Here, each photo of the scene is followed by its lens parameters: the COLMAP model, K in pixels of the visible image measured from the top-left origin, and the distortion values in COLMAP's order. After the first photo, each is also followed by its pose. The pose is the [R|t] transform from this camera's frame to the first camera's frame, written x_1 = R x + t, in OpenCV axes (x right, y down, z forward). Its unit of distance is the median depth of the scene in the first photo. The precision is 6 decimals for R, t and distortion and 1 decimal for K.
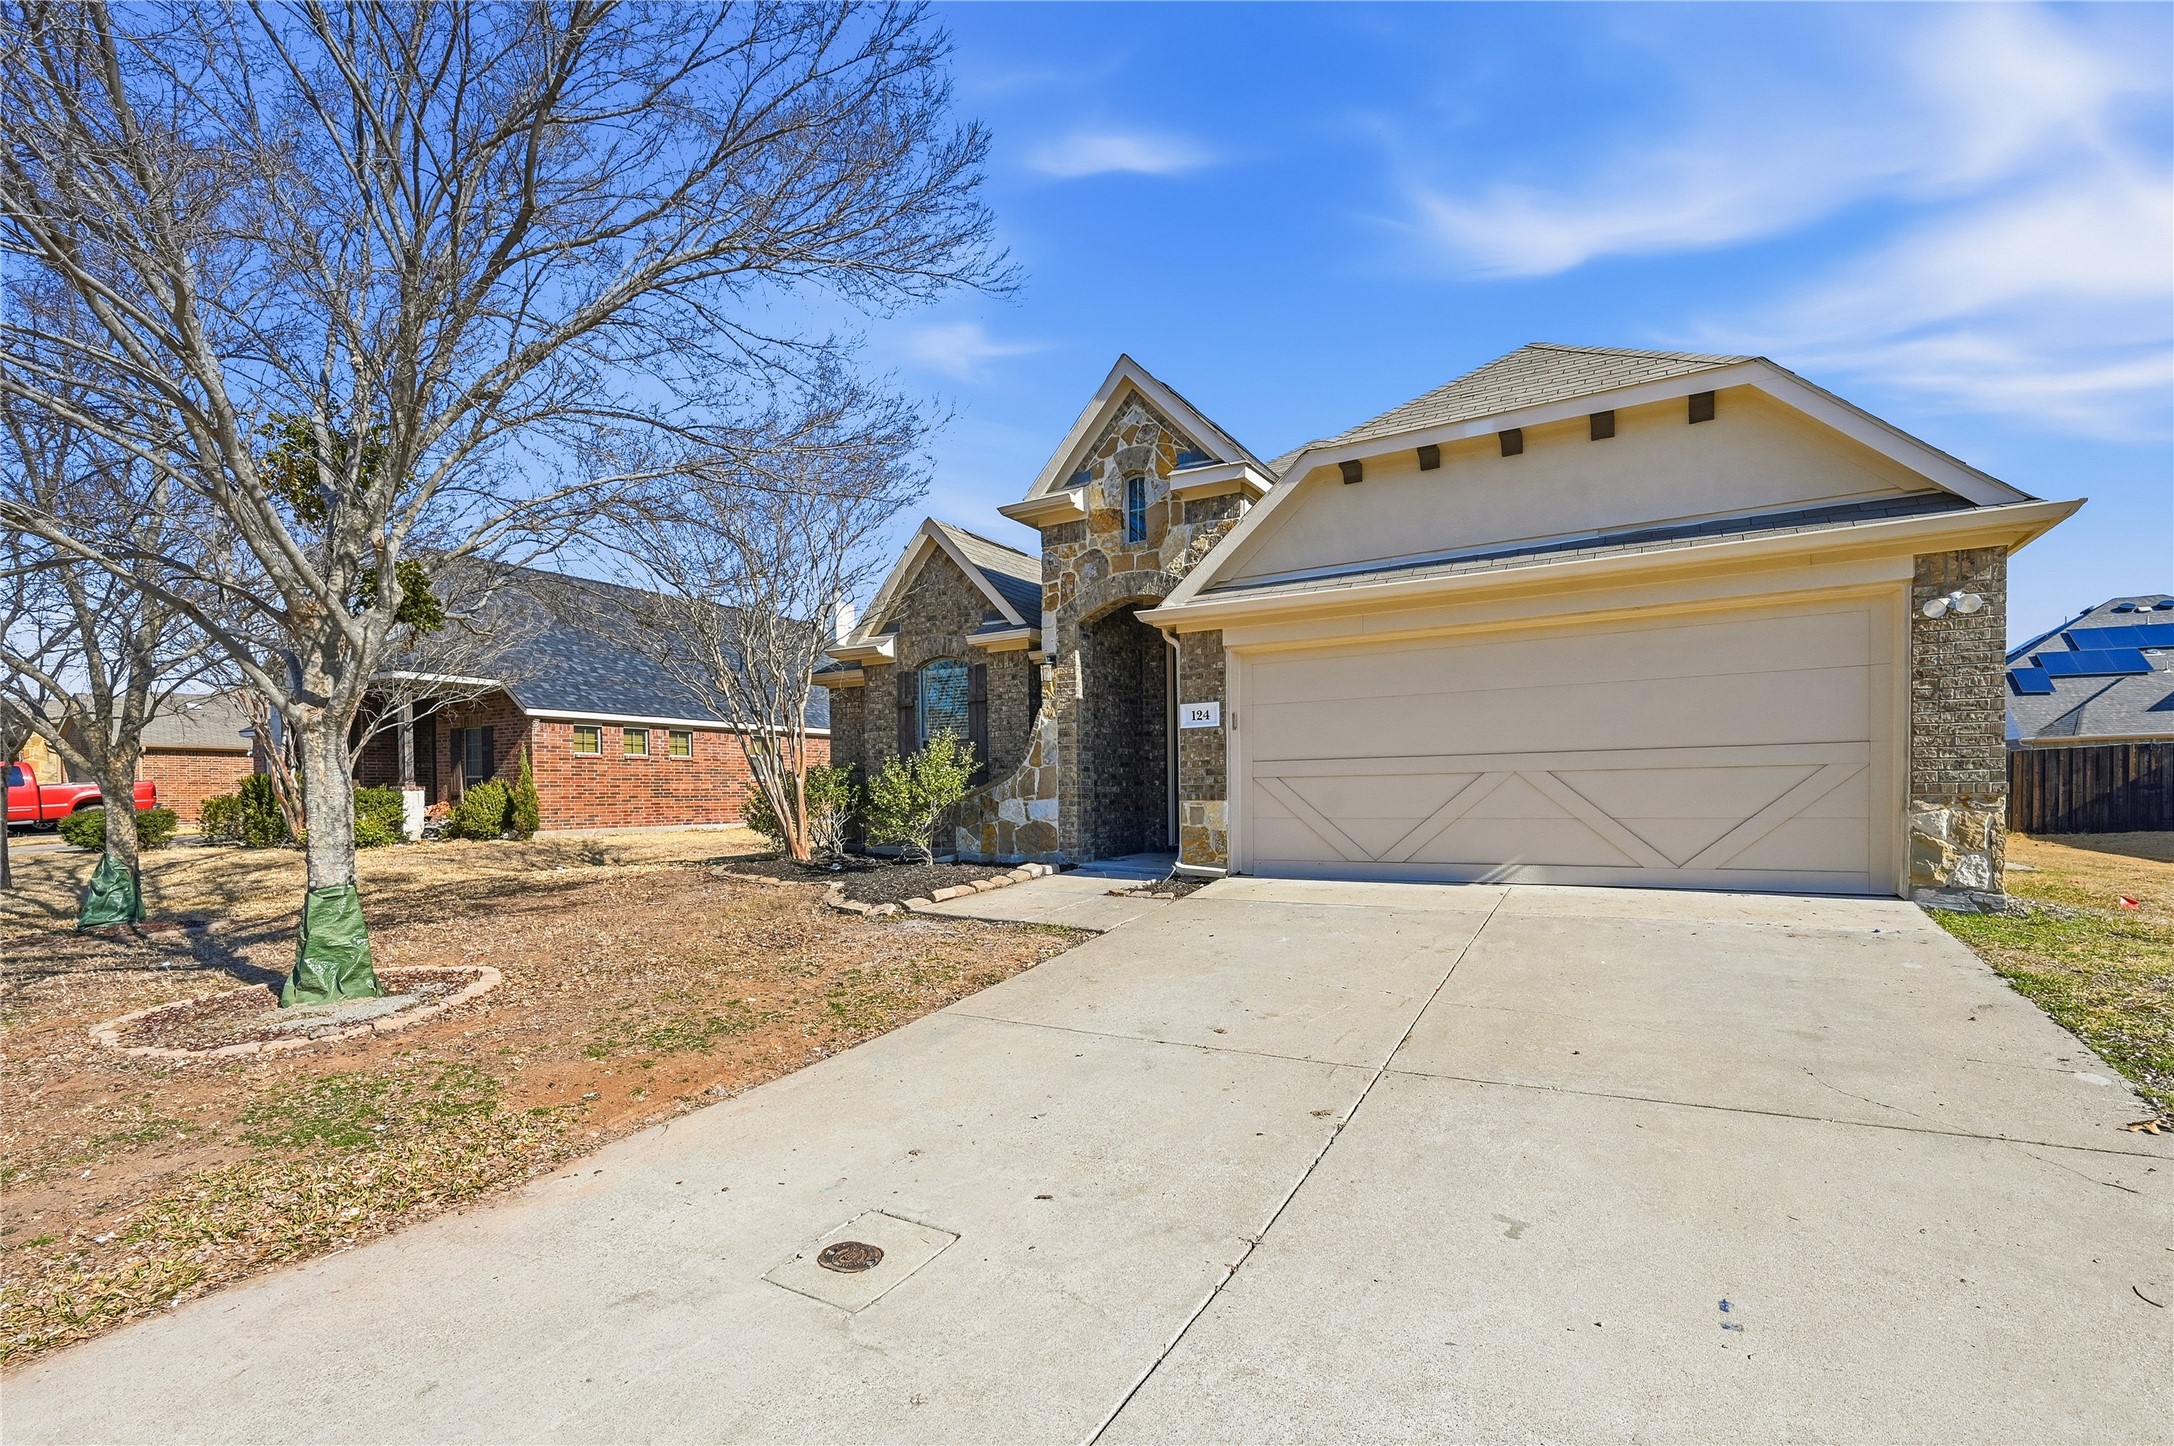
lens RADIAL K [[938.3, 0, 1098.7], [0, 938.3, 782.6], [0, 0, 1]] dist [-0.000006, -0.000058]
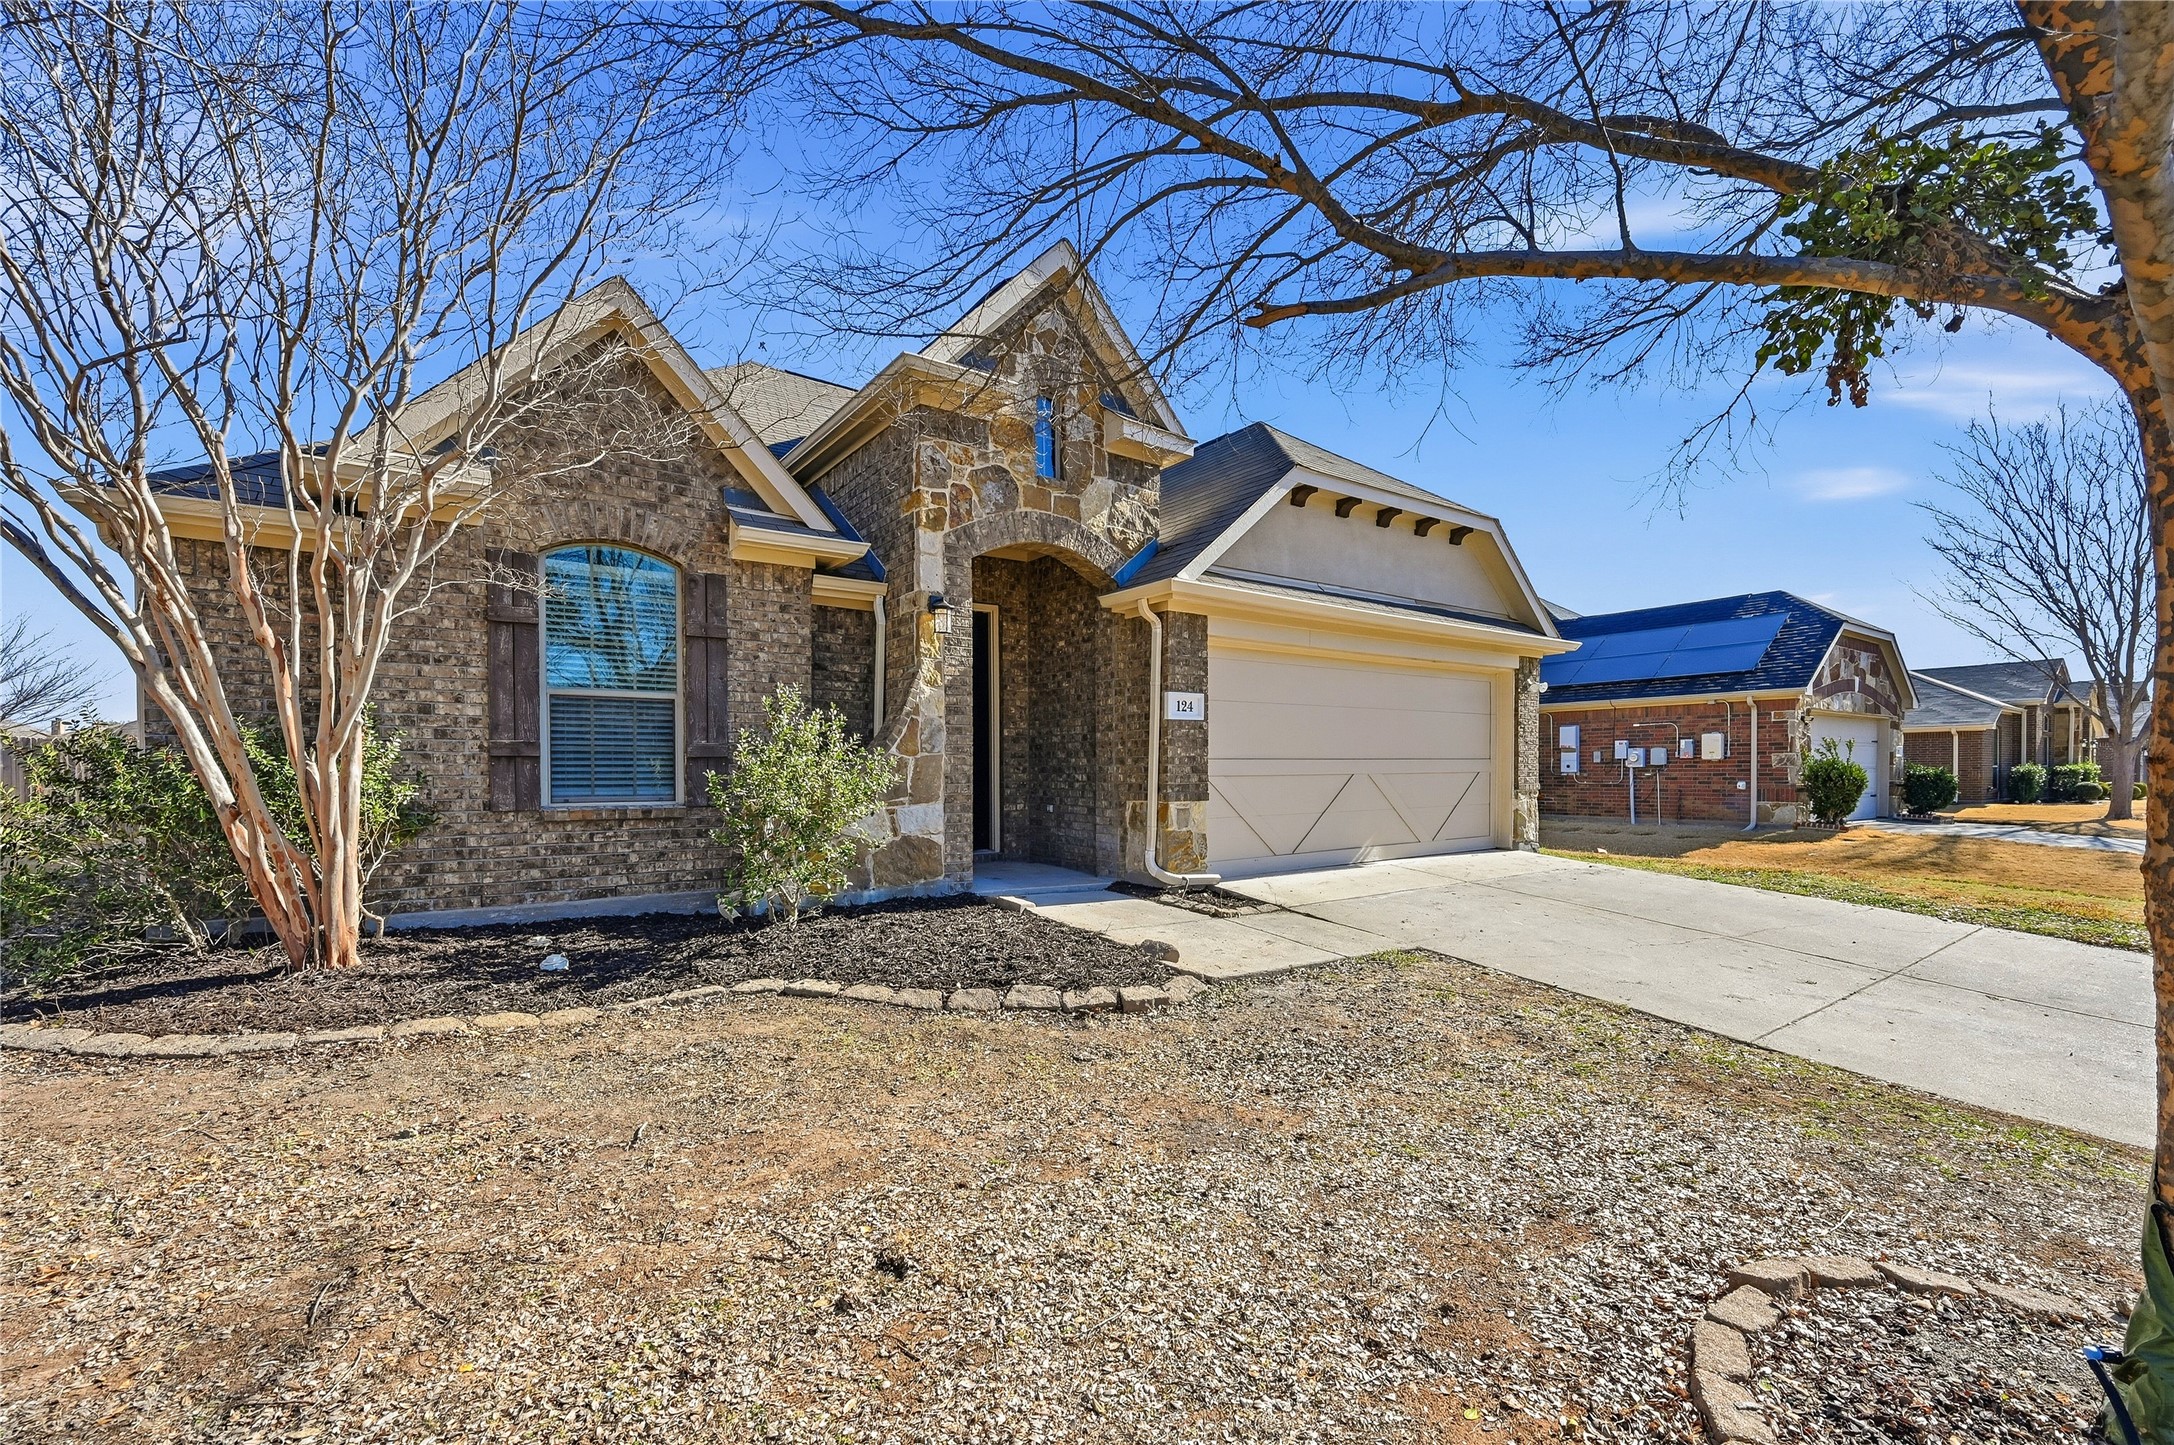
lens RADIAL K [[938.3, 0, 1098.7], [0, 938.3, 782.1], [0, 0, 1]] dist [-0.000006, -0.000058]
pose [[0.395980, 0.005533, 0.918243, -0.674927], [-0.006784, 0.999972, -0.003100, 0.003753], [-0.918234, -0.005001, 0.396006, 0.650532]]
